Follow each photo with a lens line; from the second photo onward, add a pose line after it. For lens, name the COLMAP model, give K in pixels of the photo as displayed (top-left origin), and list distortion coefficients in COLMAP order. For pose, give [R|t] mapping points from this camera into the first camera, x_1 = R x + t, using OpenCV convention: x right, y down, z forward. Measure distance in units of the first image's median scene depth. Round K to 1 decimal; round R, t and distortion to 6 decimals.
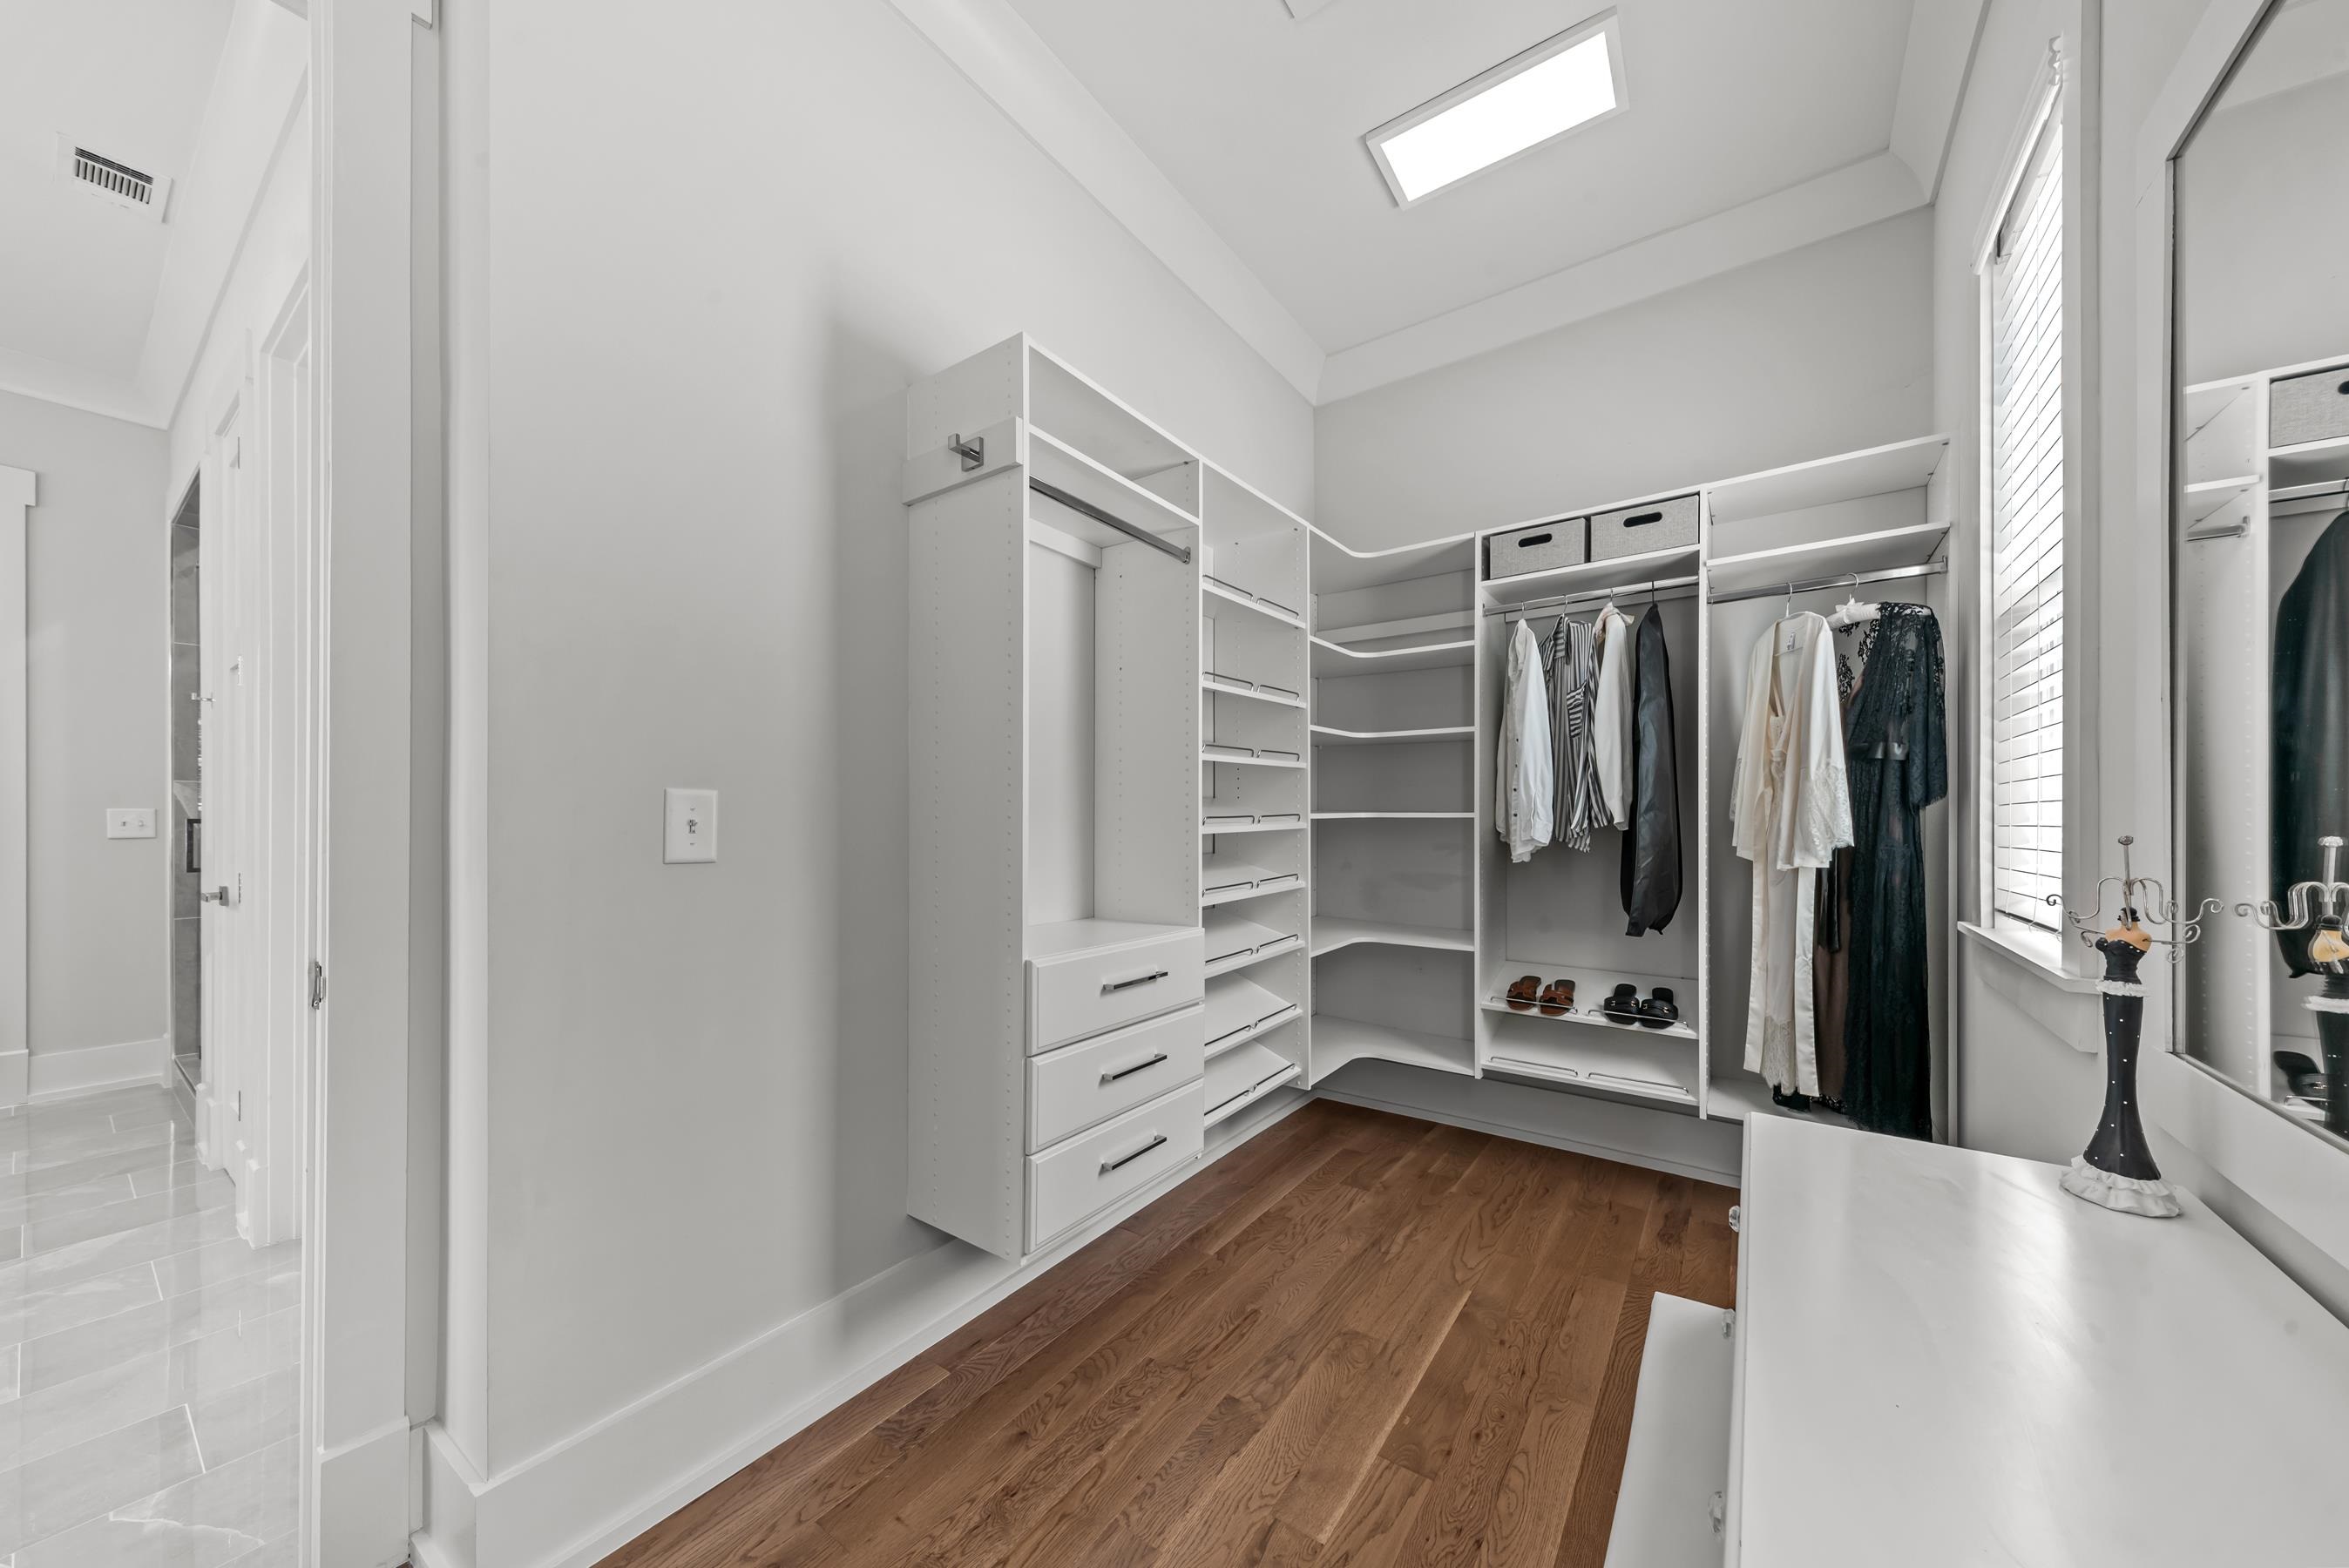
lens RADIAL K [[804.7, 0, 1186.5], [0, 804.7, 803.6], [0, 0, 1]] dist [0.001134, 0.000223]
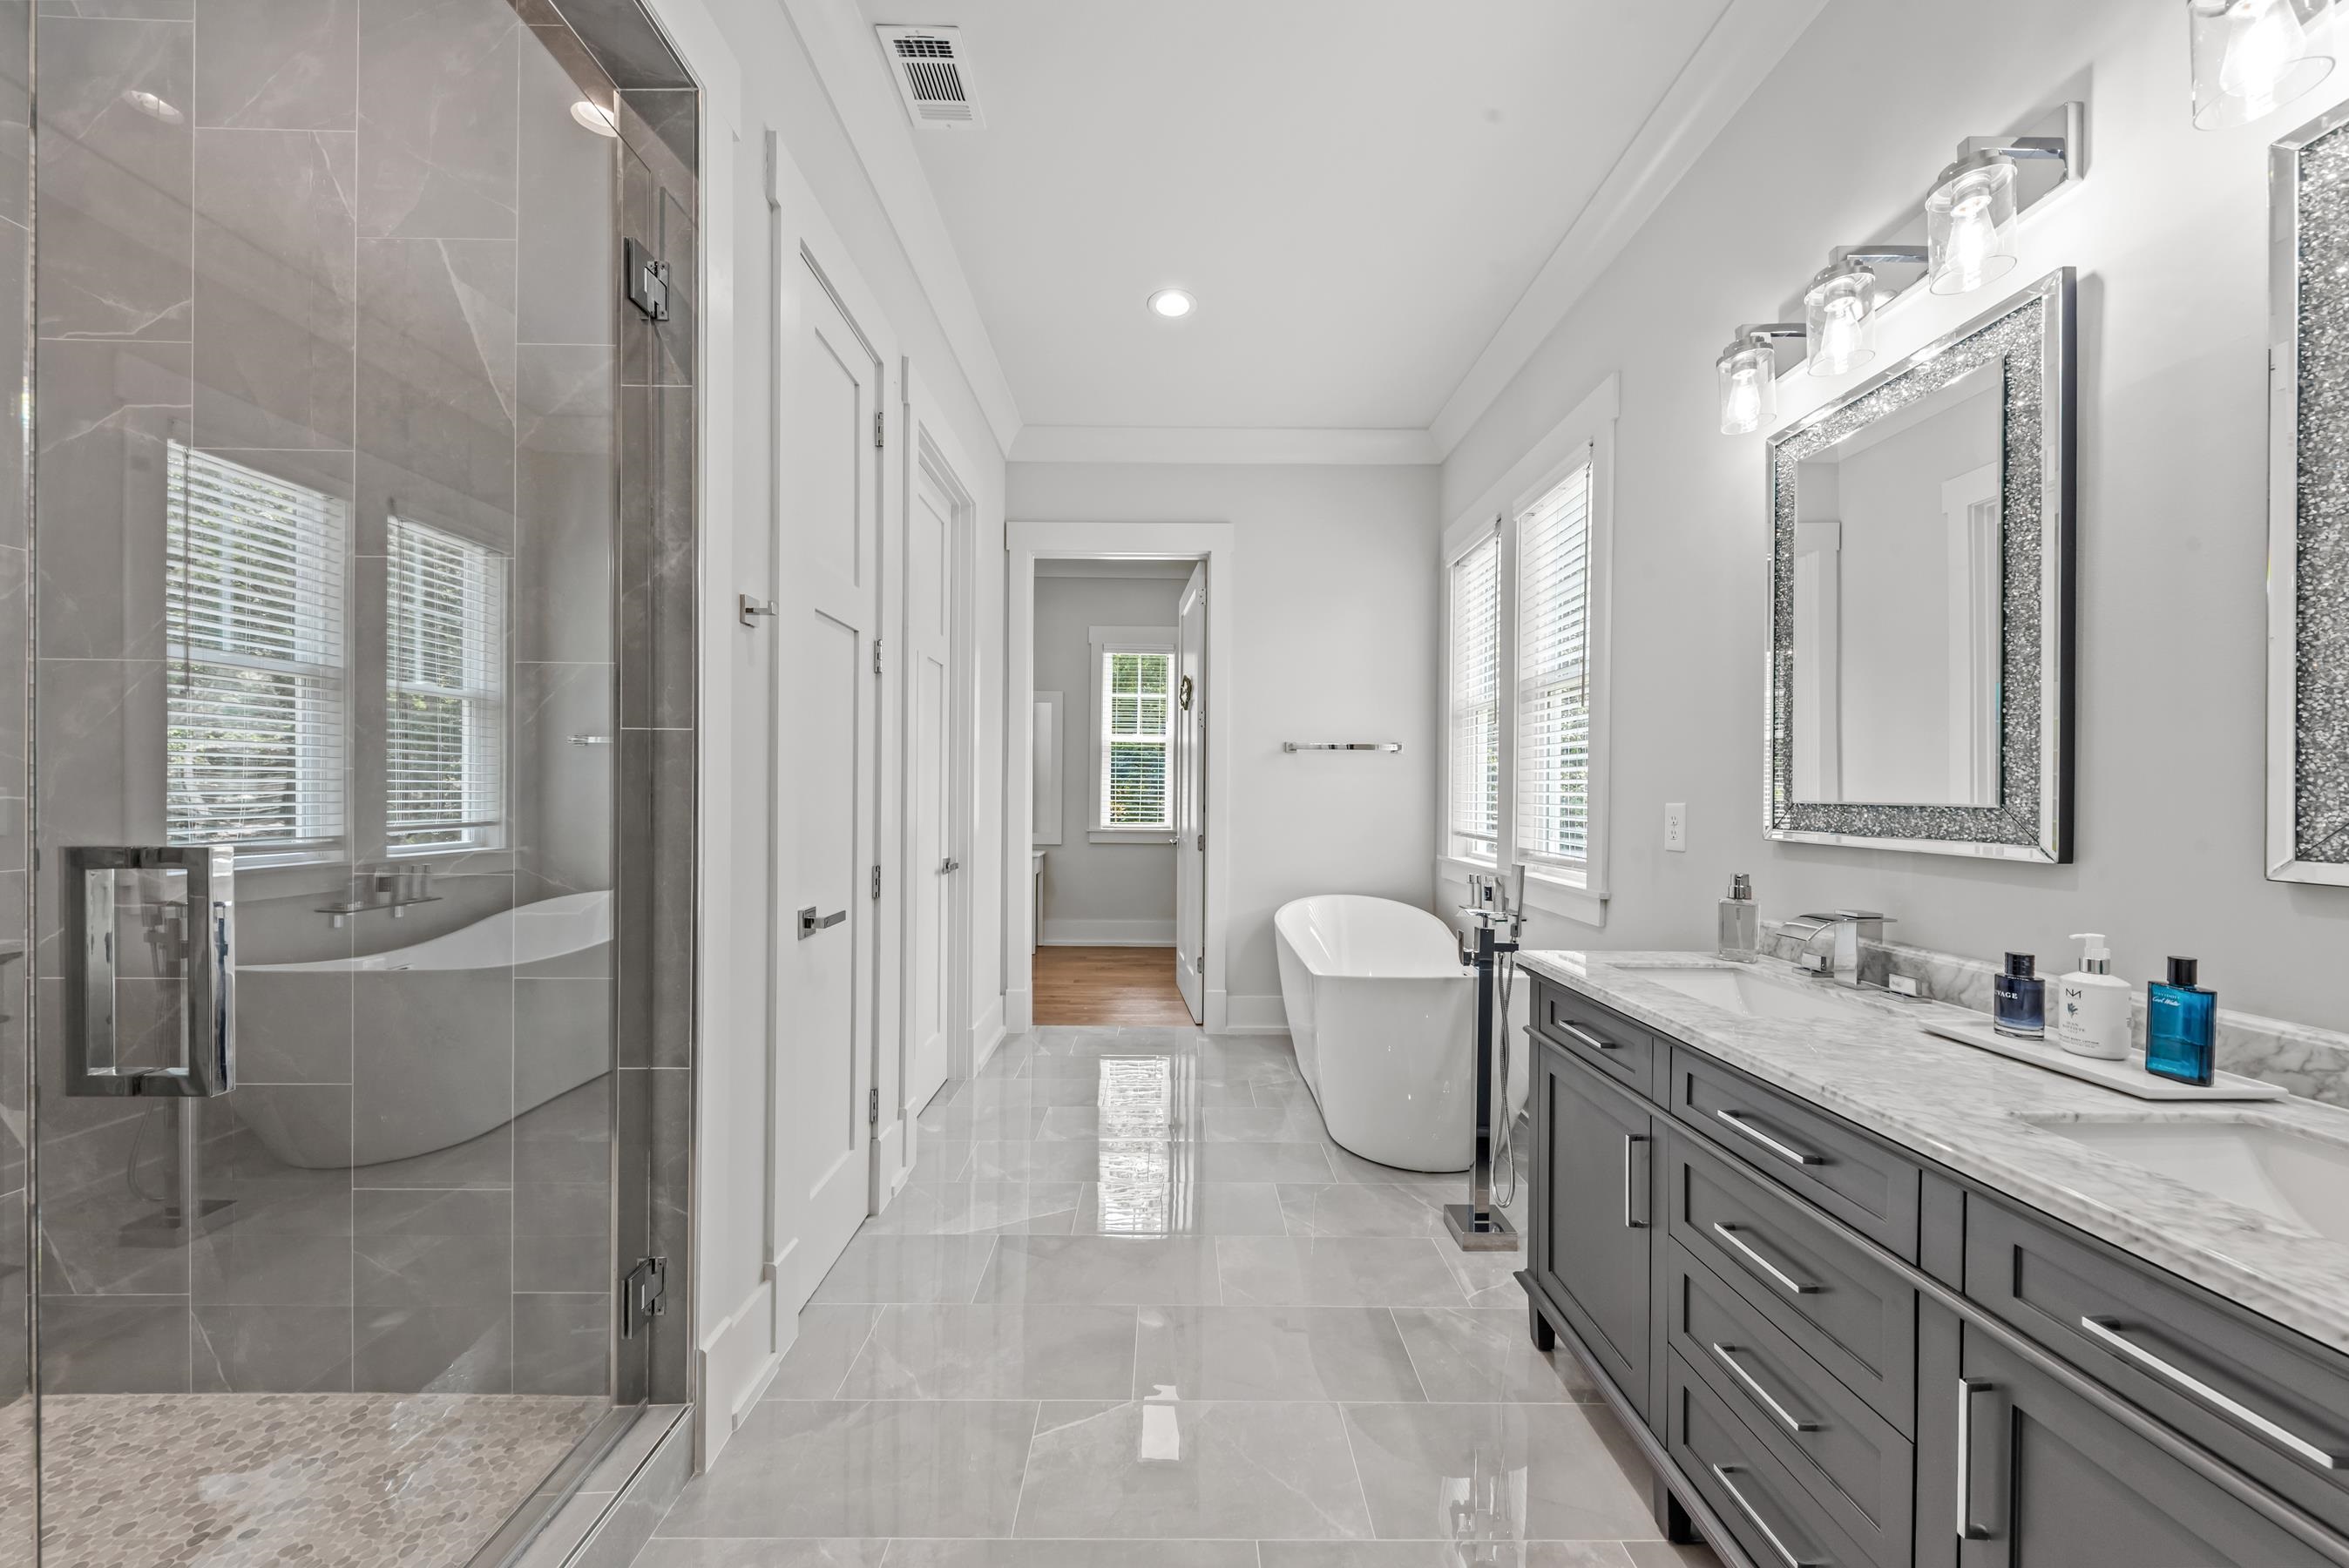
lens RADIAL K [[804.7, 0, 1186.5], [0, 804.7, 803.6], [0, 0, 1]] dist [0.001134, 0.000223]
pose [[-0.576868, -0.009324, 0.816784, -1.573291], [-0.011848, 0.999925, 0.003046, 0.001881], [-0.816752, -0.007920, -0.576935, 0.916740]]
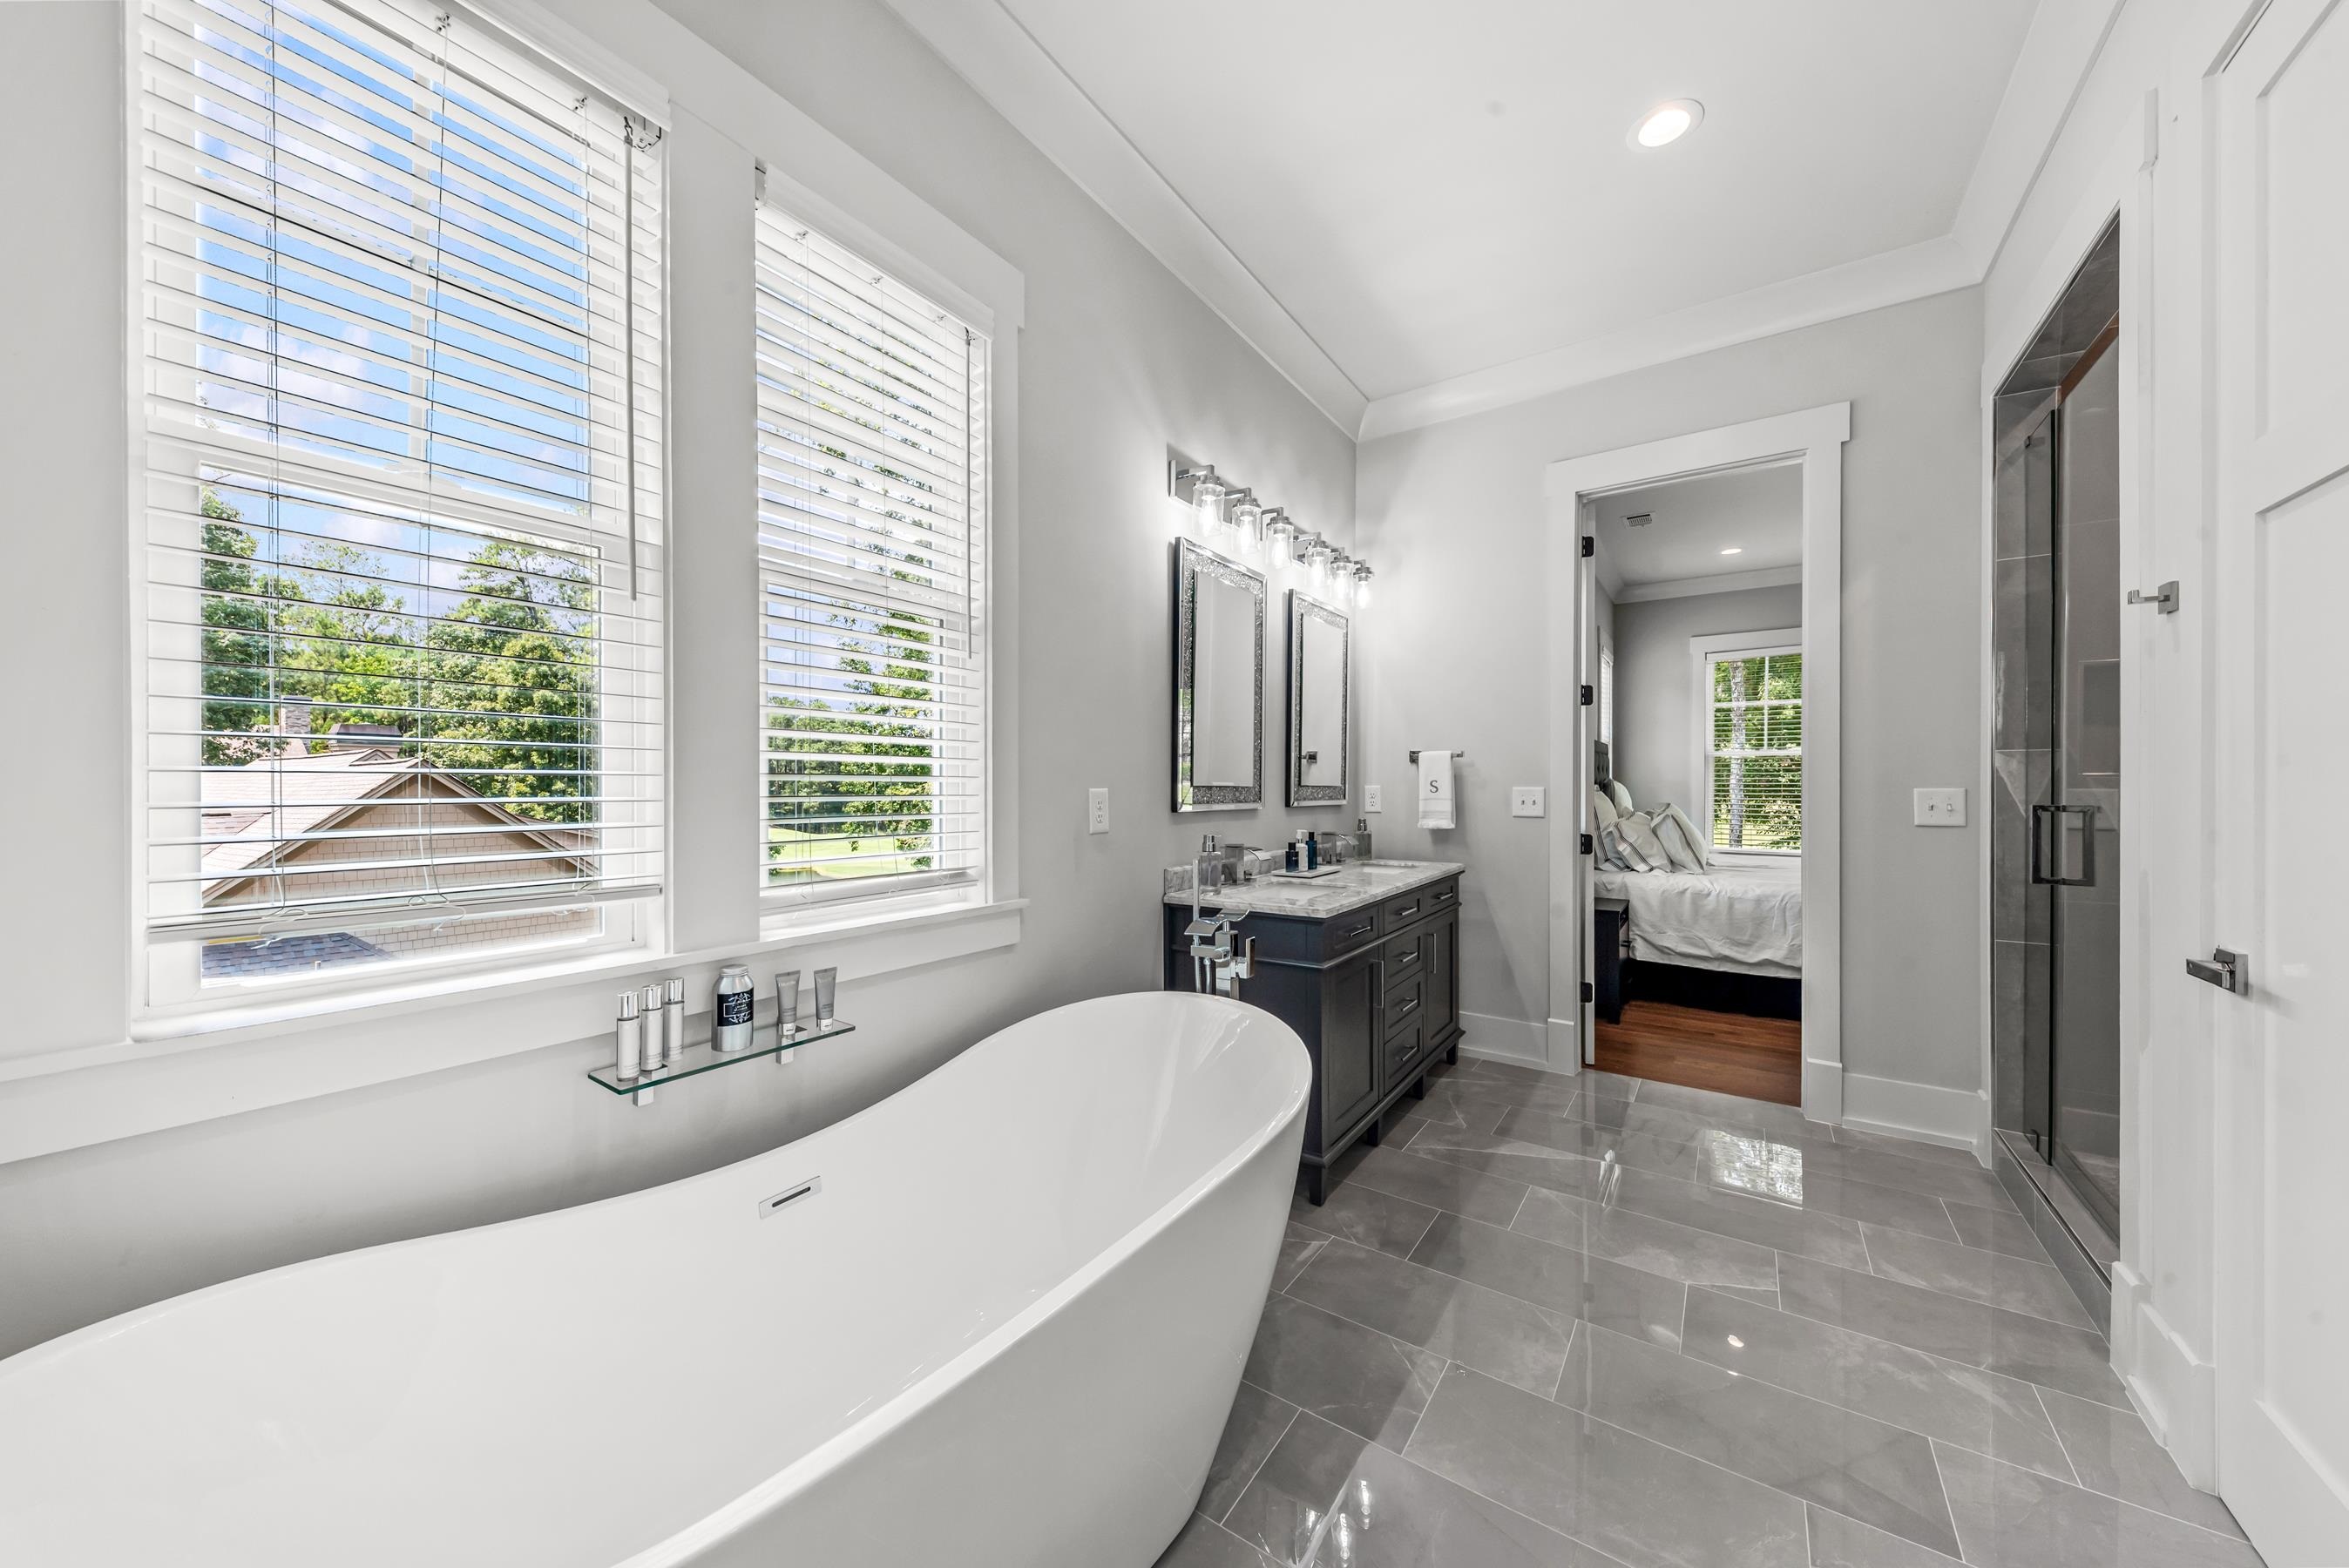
lens RADIAL K [[804.7, 0, 1186.5], [0, 804.7, 803.6], [0, 0, 1]] dist [0.001134, 0.000223]
pose [[0.004449, 0.020623, -0.999777, -0.571155], [0.007614, 0.999758, 0.020656, -0.000246], [0.999961, -0.007704, 0.004291, 0.288140]]
